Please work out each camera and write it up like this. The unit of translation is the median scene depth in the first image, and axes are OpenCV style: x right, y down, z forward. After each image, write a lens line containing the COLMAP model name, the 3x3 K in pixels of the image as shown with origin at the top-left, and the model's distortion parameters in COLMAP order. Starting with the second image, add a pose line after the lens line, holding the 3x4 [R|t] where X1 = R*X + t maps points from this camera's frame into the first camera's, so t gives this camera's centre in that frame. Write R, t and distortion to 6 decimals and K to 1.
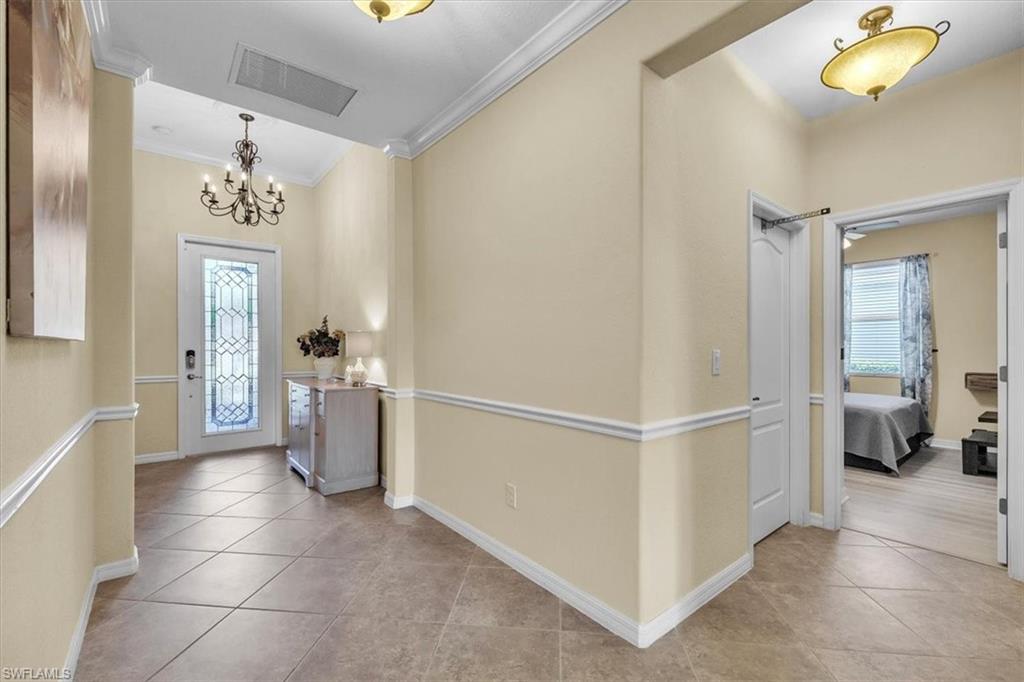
lens RADIAL K [[434.1, 0, 513.0], [0, 434.1, 347.0], [0, 0, 1]] dist [0.000343, 0.000069]
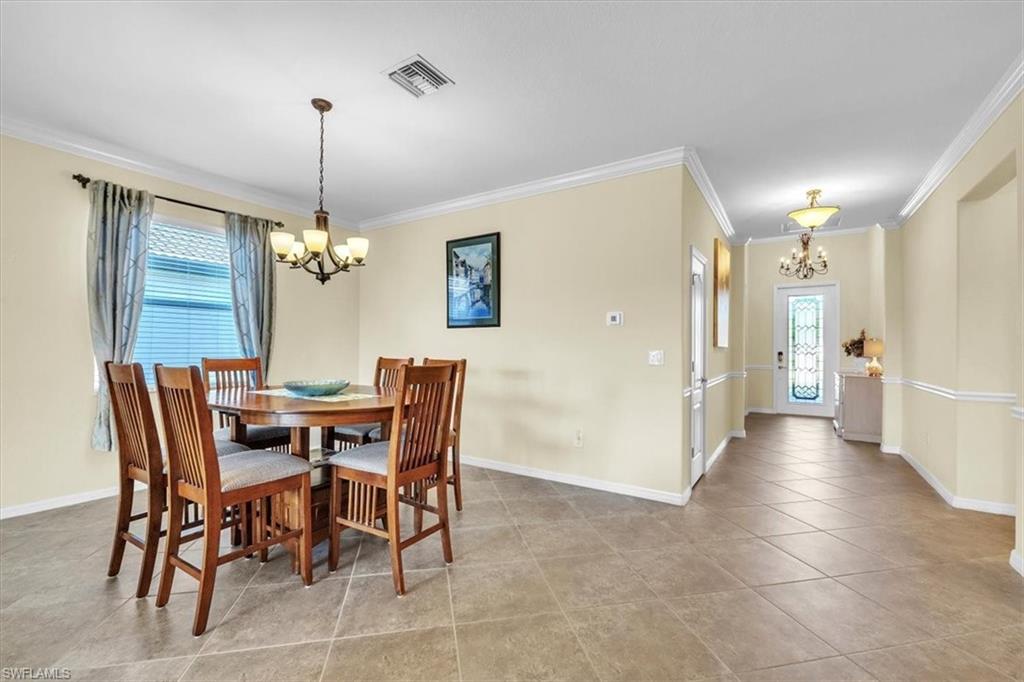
lens RADIAL K [[434.1, 0, 513.0], [0, 434.1, 347.0], [0, 0, 1]] dist [0.000343, 0.000069]
pose [[0.310454, -0.000260, -0.950588, 0.566761], [-0.009898, 0.999945, -0.003506, 0.005483], [0.950537, 0.010498, 0.310434, -0.542341]]
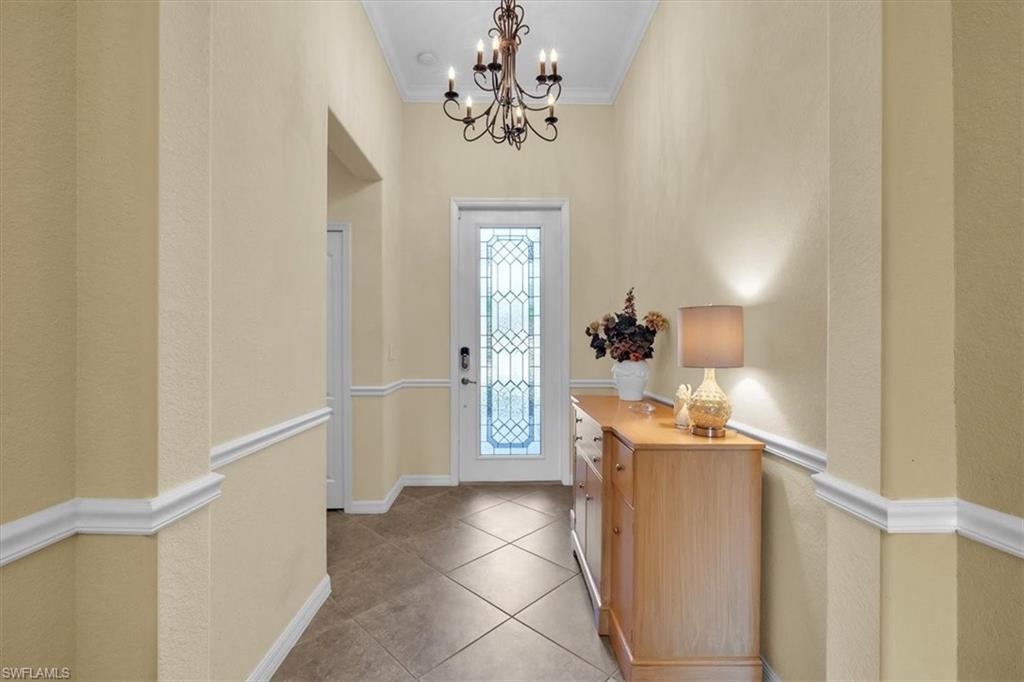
lens RADIAL K [[433.3, 0, 507.3], [0, 433.3, 339.1], [0, 0, 1]] dist [-0.000031, 0.000019]
pose [[0.781748, -0.003651, -0.623583, -0.200506], [-0.003348, 0.999944, -0.010052, 0.000918], [0.623585, 0.009946, 0.781692, 0.446111]]
